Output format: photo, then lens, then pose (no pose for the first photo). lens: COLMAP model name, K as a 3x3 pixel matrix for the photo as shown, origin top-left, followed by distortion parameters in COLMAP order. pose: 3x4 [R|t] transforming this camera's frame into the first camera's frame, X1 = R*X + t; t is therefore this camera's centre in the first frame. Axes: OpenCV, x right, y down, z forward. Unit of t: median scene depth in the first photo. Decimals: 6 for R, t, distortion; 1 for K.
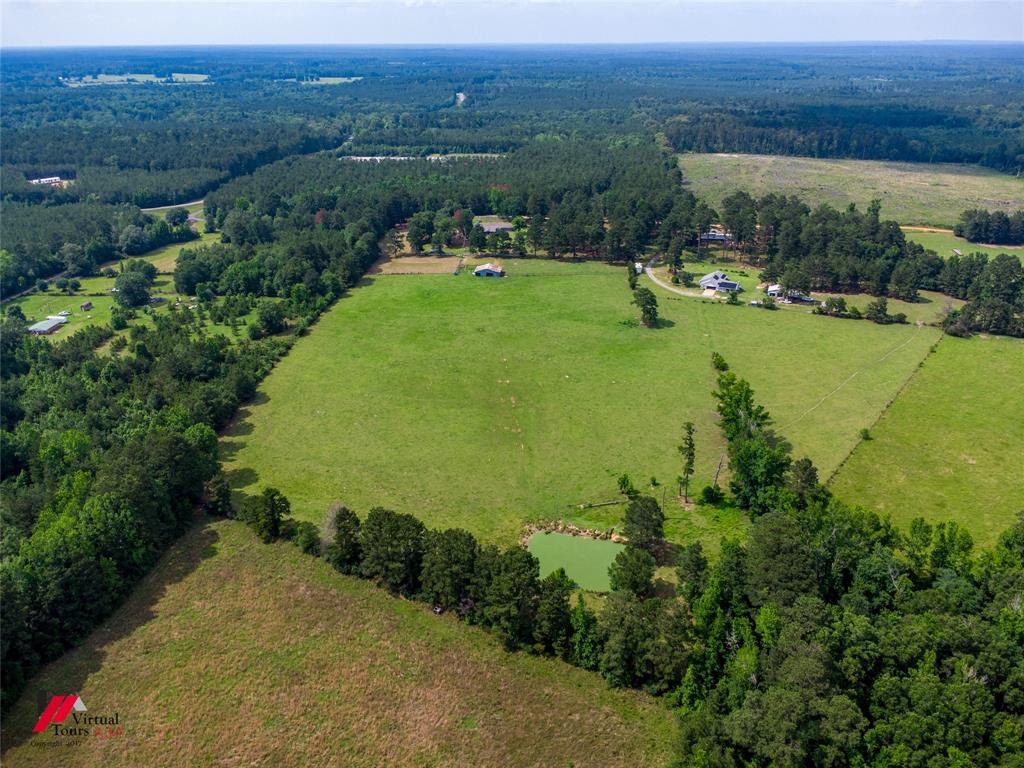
lens RADIAL K [[749.3, 0, 505.5], [0, 749.3, 377.9], [0, 0, 1]] dist [0.014742, -0.020728]
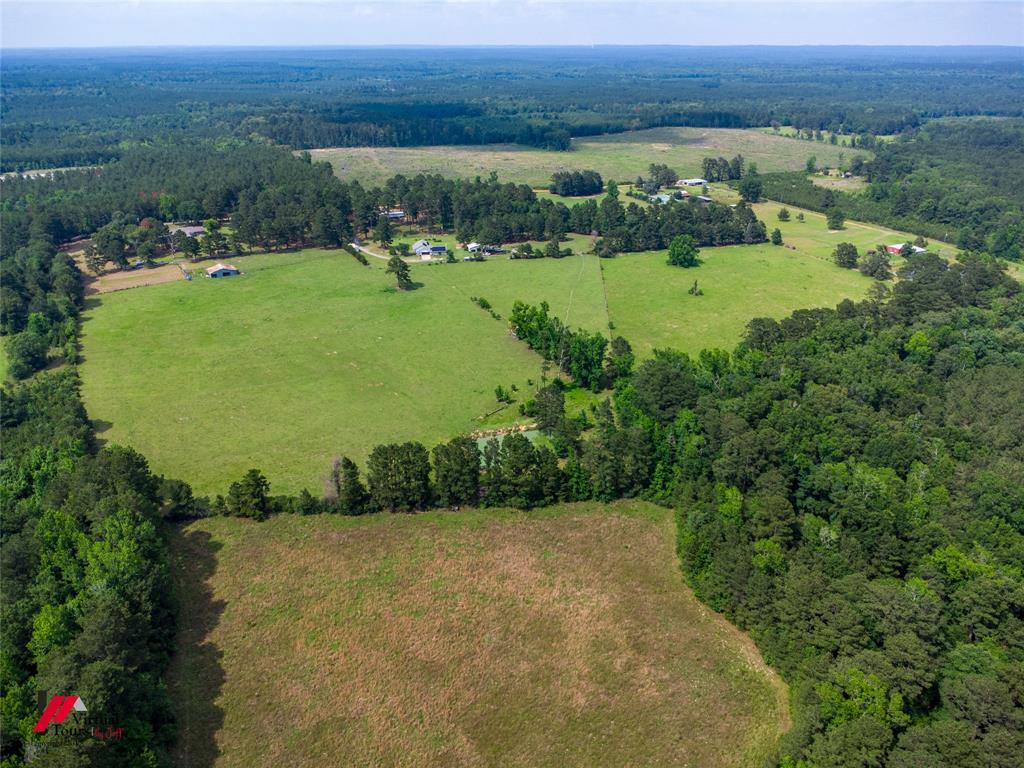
lens RADIAL K [[739.8, 0, 504.8], [0, 739.8, 387.2], [0, 0, 1]] dist [0.007789, -0.003490]
pose [[0.812729, -0.242138, 0.529944, -0.266362], [0.236636, 0.968337, 0.079538, 0.018417], [-0.532424, 0.060761, 0.844294, -0.029881]]
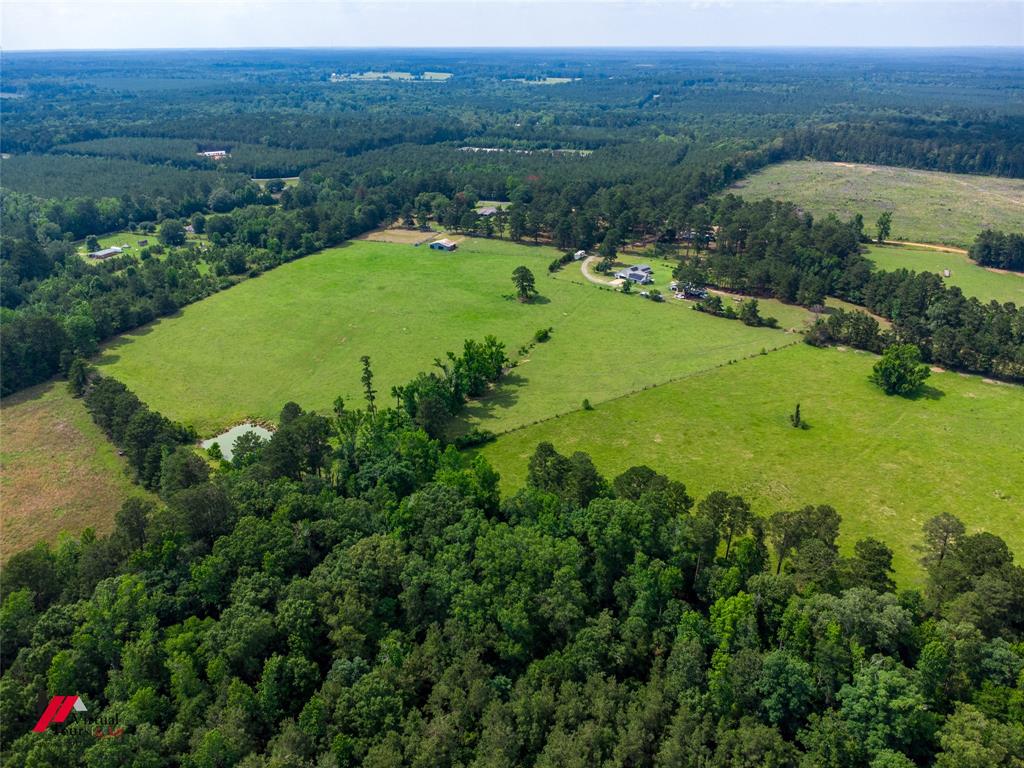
lens RADIAL K [[749.3, 0, 505.5], [0, 749.3, 377.9], [0, 0, 1]] dist [0.014742, -0.020728]
pose [[0.939536, 0.141634, -0.311787, 0.428040], [-0.142468, 0.989593, 0.020225, 0.019335], [0.311407, 0.025418, 0.949937, -0.041053]]
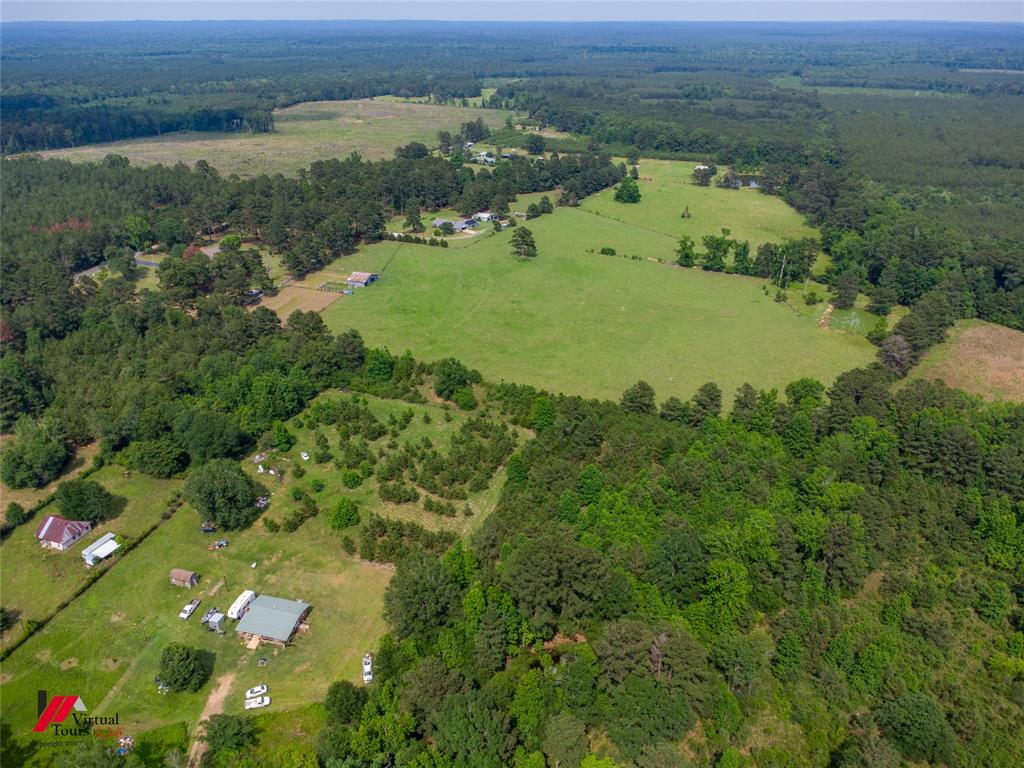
lens RADIAL K [[749.3, 0, 505.5], [0, 749.3, 377.9], [0, 0, 1]] dist [0.014742, -0.020728]
pose [[0.208958, -0.419606, 0.883328, -0.779337], [0.401544, 0.860425, 0.313738, -0.239975], [-0.891683, 0.289137, 0.348283, 0.550420]]
